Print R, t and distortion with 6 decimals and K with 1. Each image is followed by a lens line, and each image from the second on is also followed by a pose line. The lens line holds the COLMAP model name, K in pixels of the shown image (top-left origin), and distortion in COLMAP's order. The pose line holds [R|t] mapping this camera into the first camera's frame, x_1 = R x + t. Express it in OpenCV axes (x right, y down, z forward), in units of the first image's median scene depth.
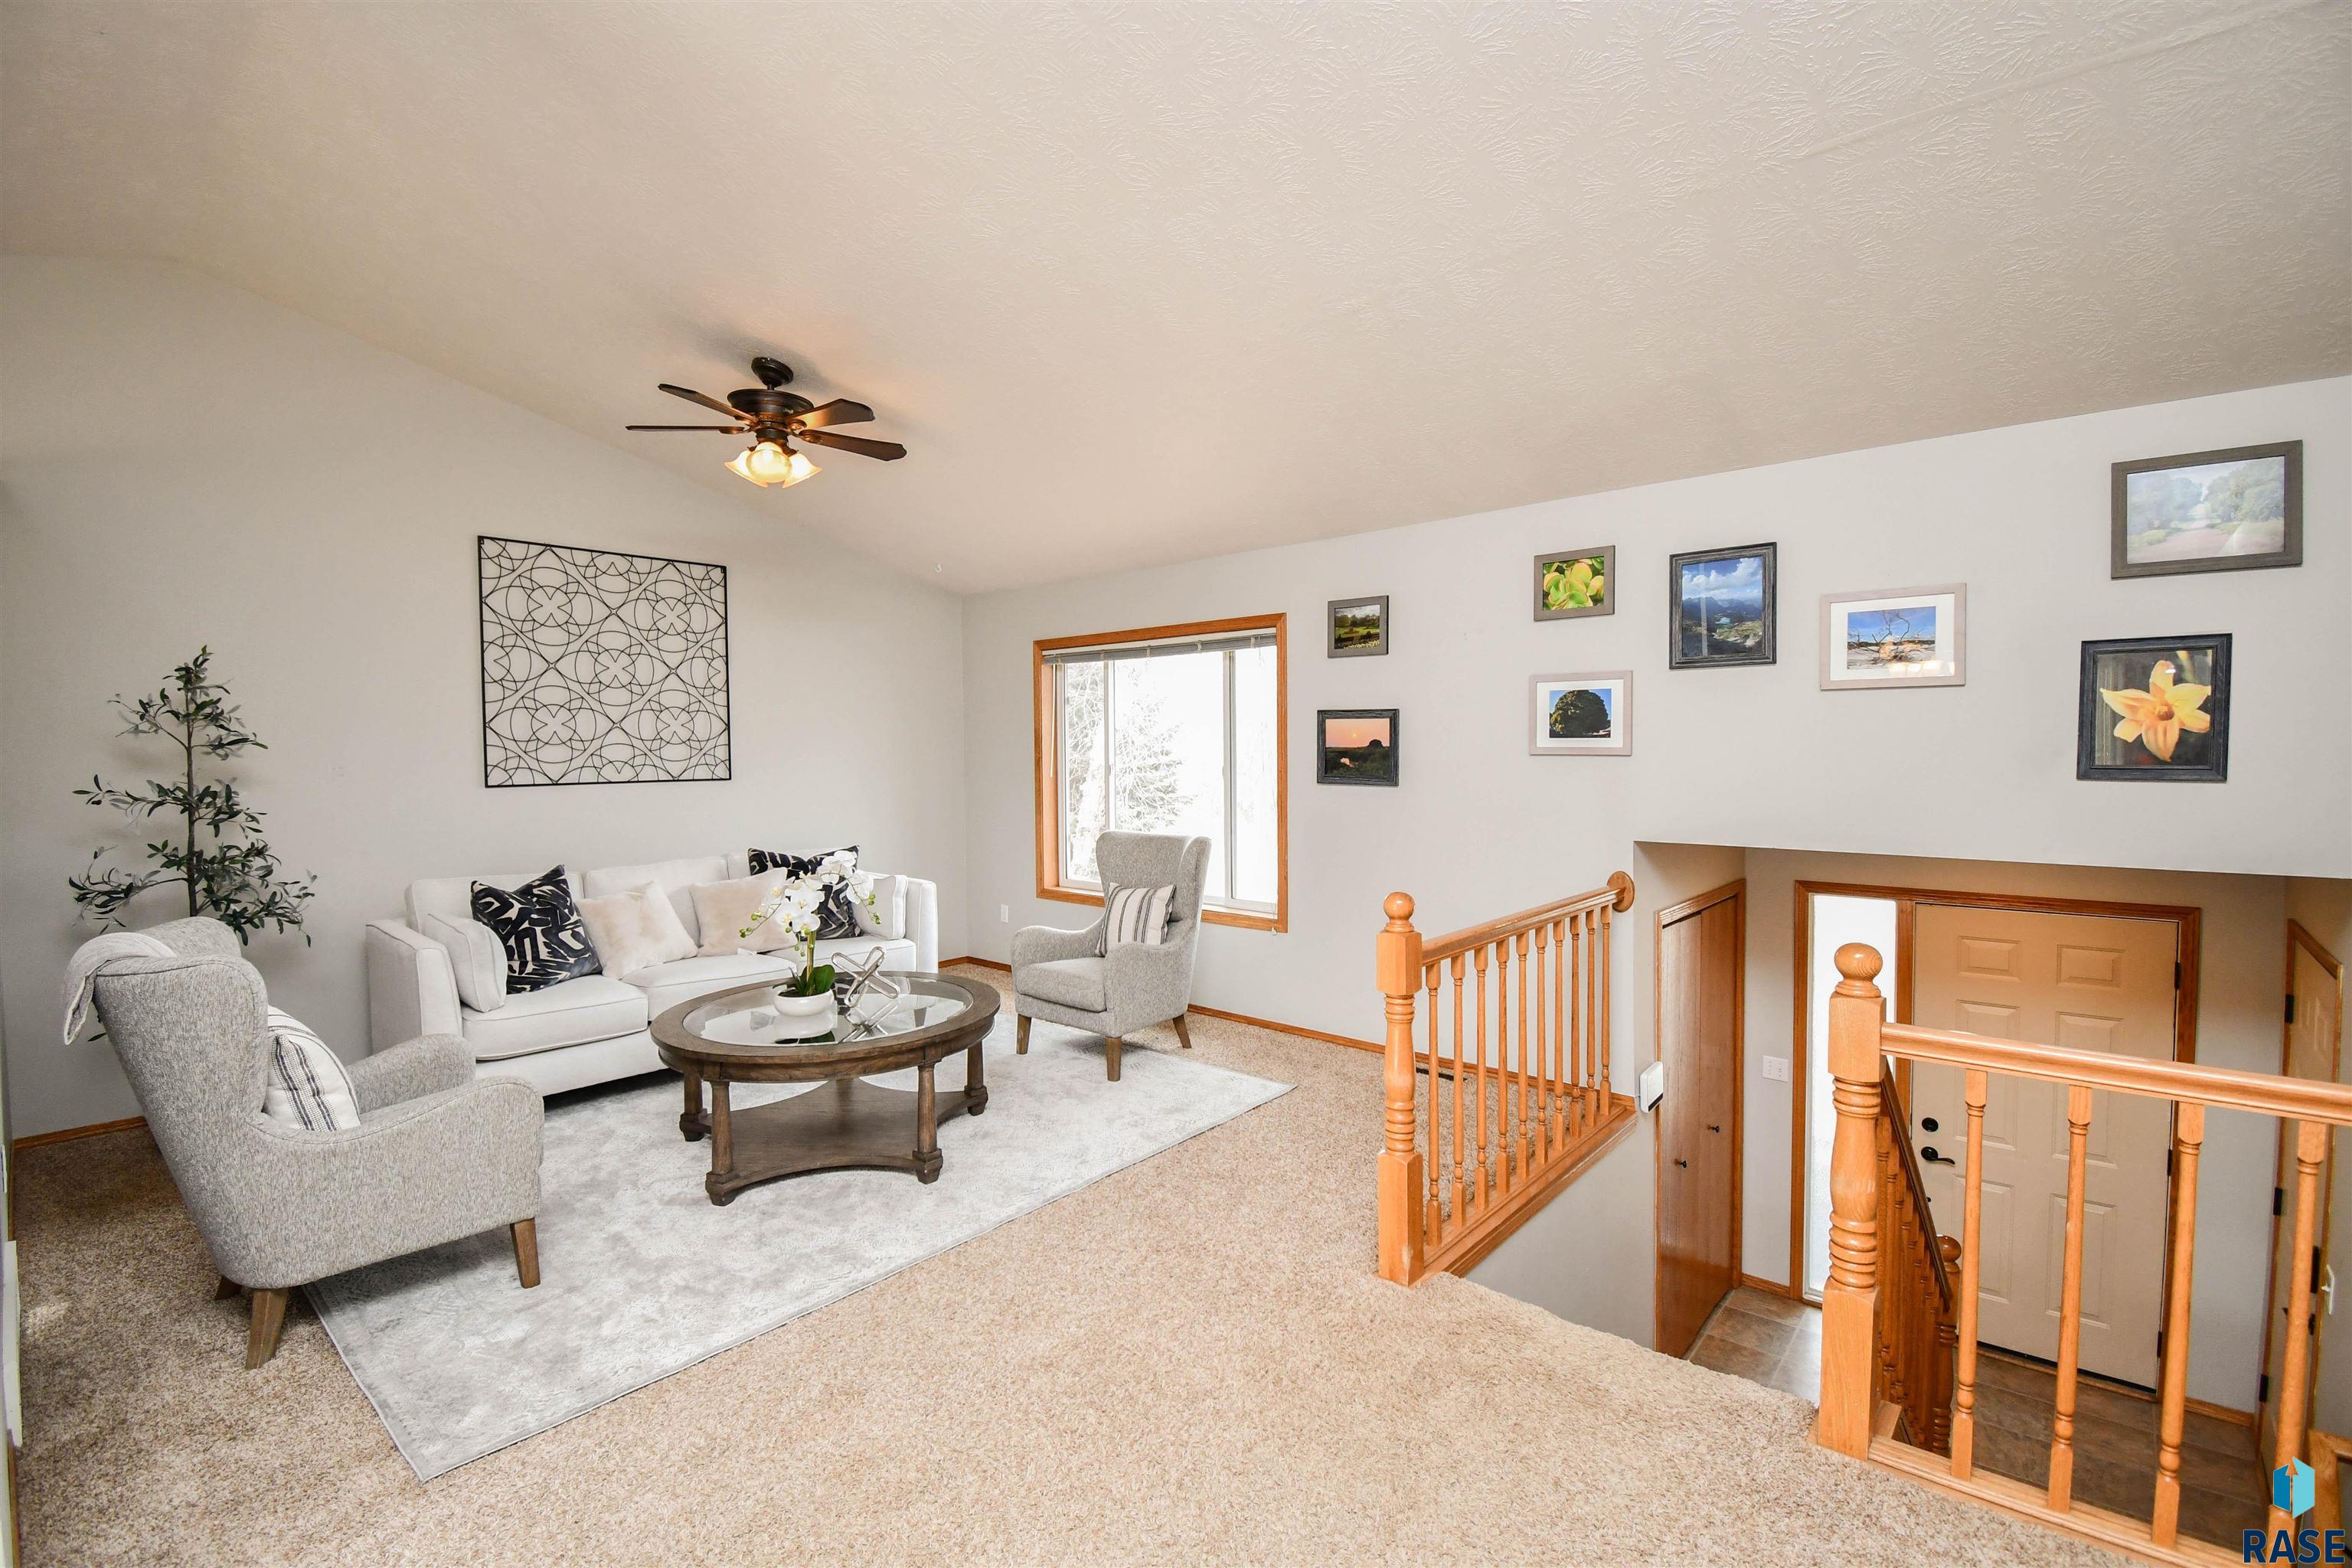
lens RADIAL K [[1042.8, 0, 1176.2], [0, 1042.8, 780.9], [0, 0, 1]] dist [0.008478, -0.019812]
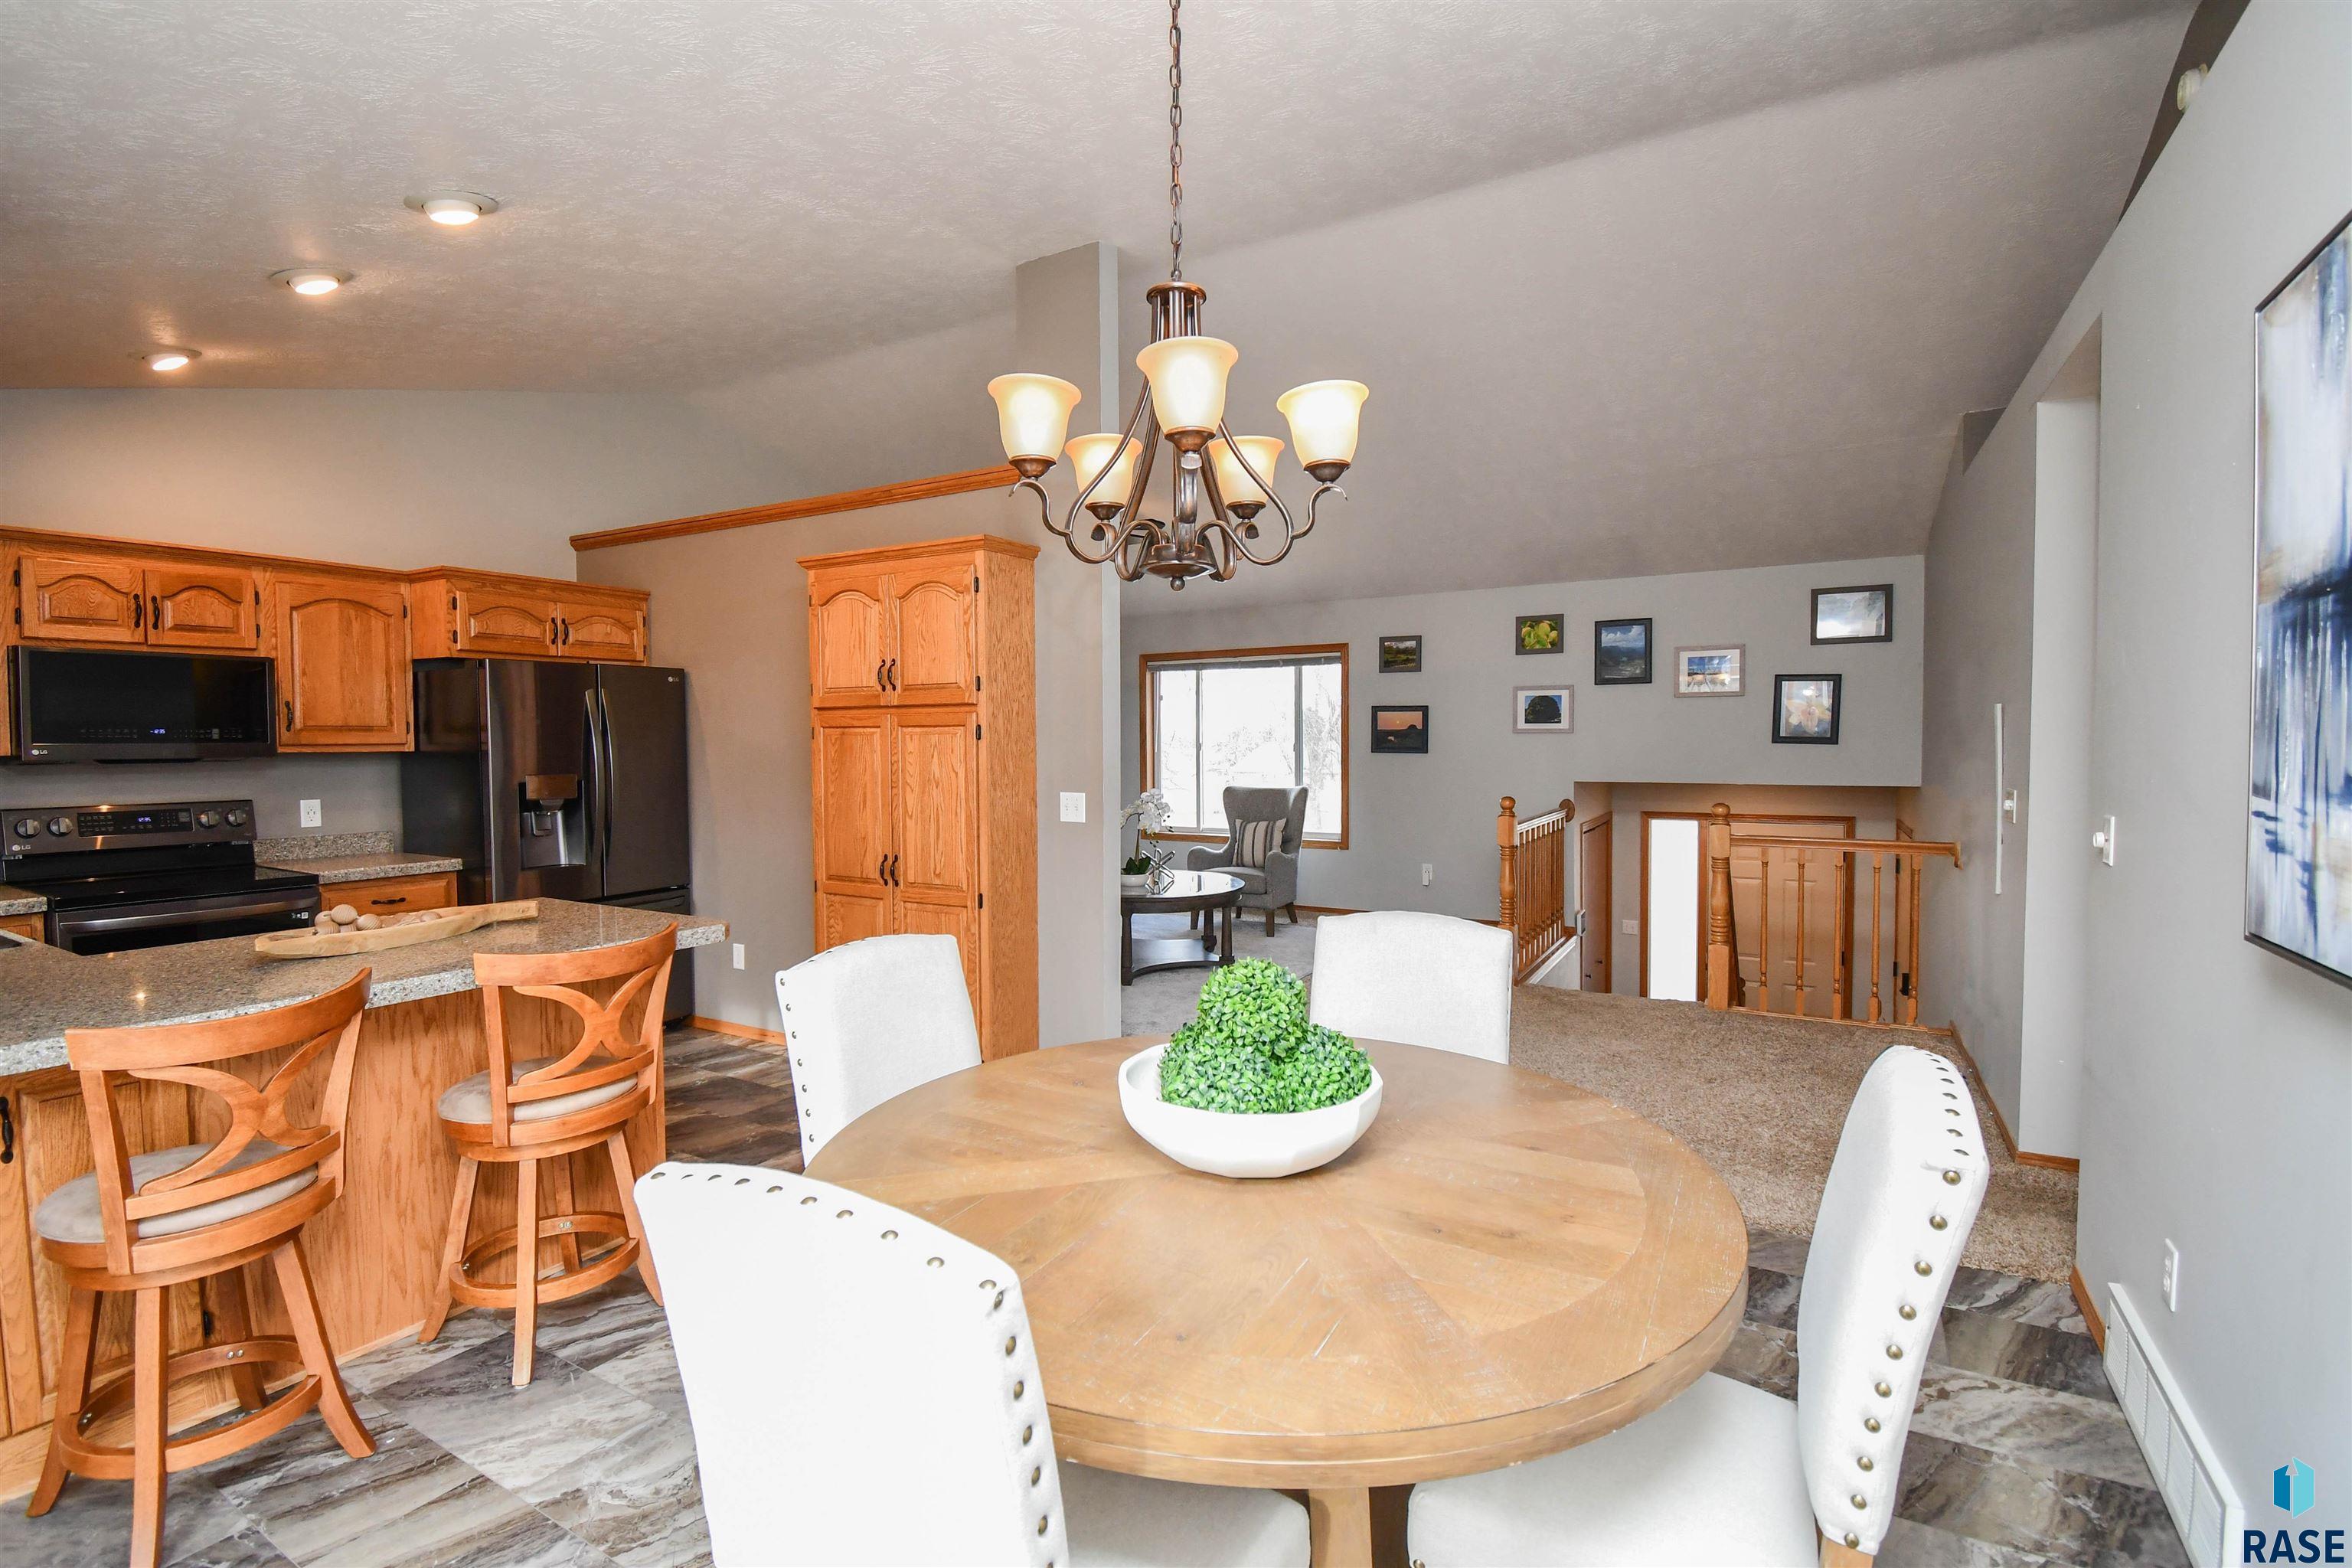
lens RADIAL K [[1042.8, 0, 1175.4], [0, 1042.8, 781.8], [0, 0, 1]] dist [0.008478, -0.019812]
pose [[0.981847, -0.007609, 0.189524, -0.469628], [0.006408, 0.999955, 0.006947, 0.034953], [-0.189568, -0.005607, 0.981852, -0.510681]]
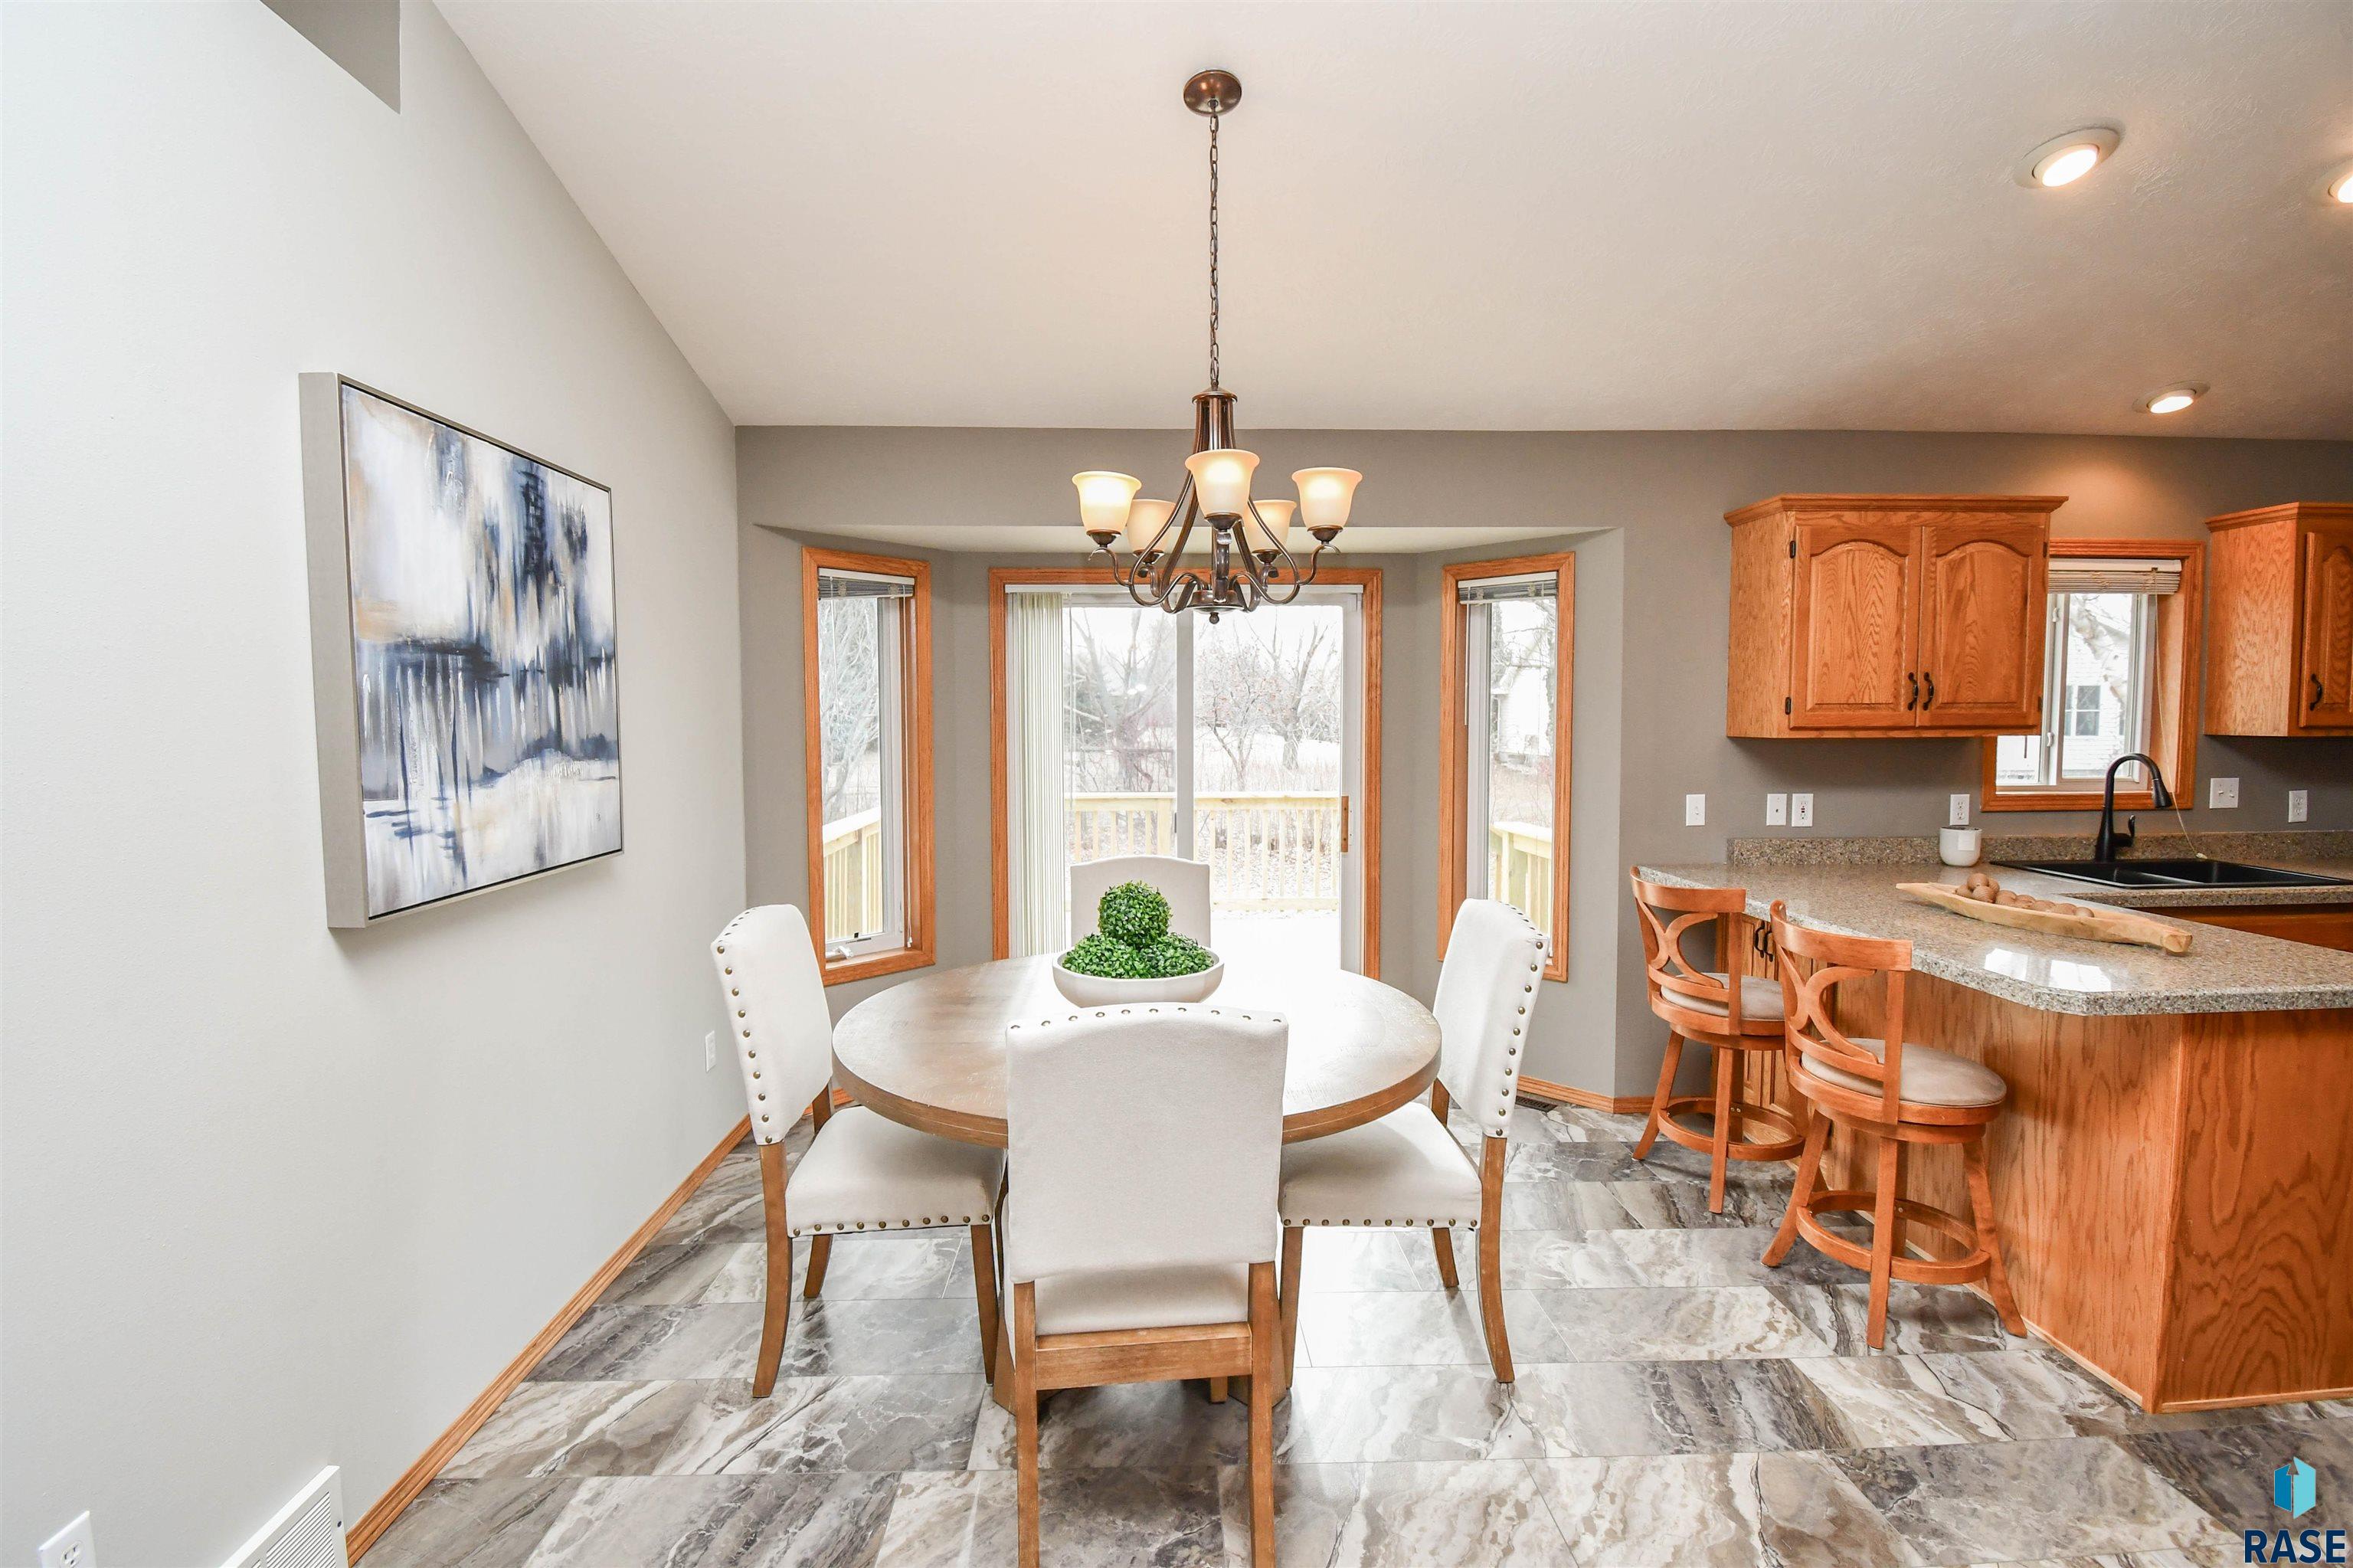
lens RADIAL K [[1043.3, 0, 1157.1], [0, 1043.3, 786.7], [0, 0, 1]] dist [0.008478, -0.019812]
pose [[-0.737018, 0.053900, -0.673720, -0.063244], [-0.013852, 0.995401, 0.094789, 0.000745], [0.675731, 0.079194, -0.732882, 0.168606]]
